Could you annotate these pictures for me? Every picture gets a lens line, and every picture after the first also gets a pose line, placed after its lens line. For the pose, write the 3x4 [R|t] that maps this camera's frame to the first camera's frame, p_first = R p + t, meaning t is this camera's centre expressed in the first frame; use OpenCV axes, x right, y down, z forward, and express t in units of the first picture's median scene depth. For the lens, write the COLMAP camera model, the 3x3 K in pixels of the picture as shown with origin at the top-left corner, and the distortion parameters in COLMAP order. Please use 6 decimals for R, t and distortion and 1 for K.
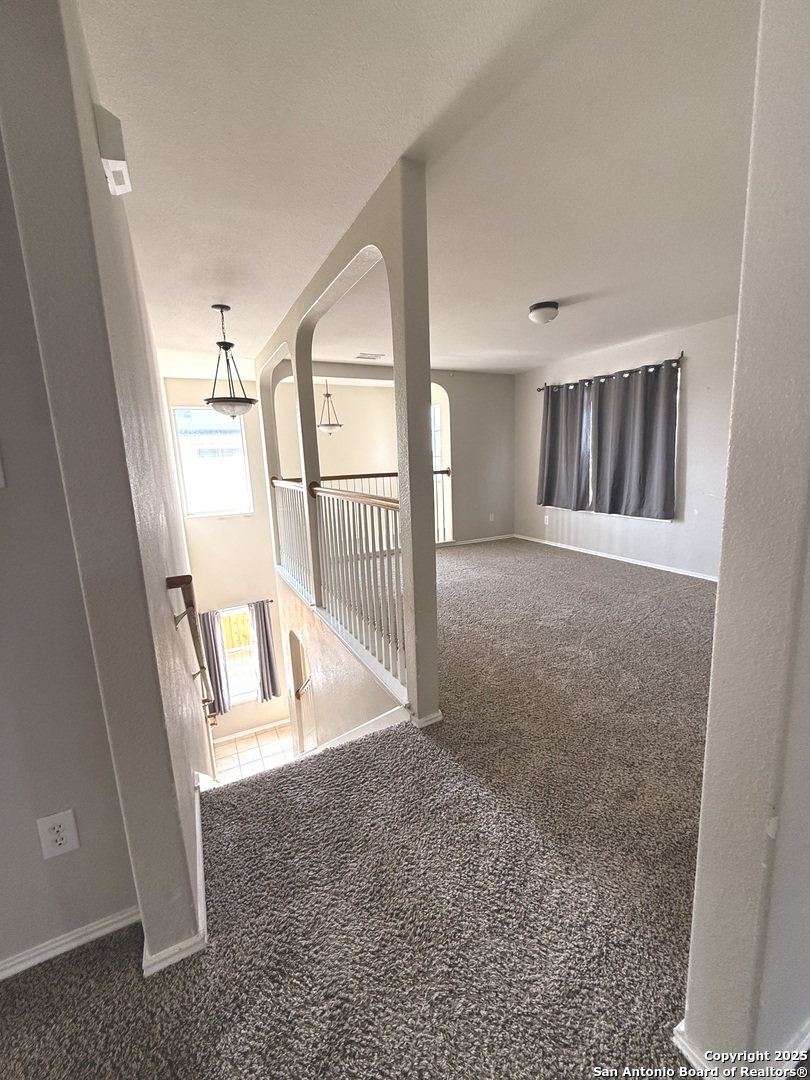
lens RADIAL K [[432.6, 0, 401.8], [0, 432.6, 538.0], [0, 0, 1]] dist [-0.005591, 0.001777]
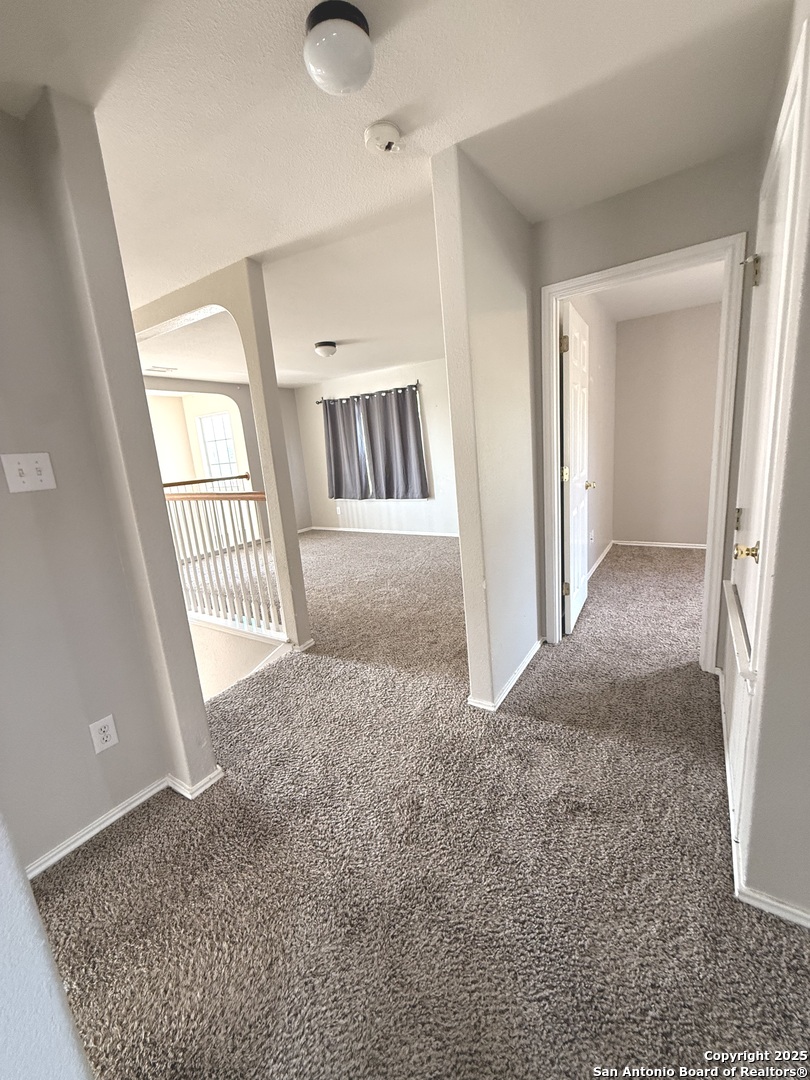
lens RADIAL K [[432.6, 0, 406.8], [0, 432.6, 537.9], [0, 0, 1]] dist [-0.005591, 0.001777]
pose [[0.861381, -0.134827, 0.489740, -0.154495], [0.140112, 0.989793, 0.026056, 0.043841], [-0.488254, 0.046174, 0.871479, -0.207993]]
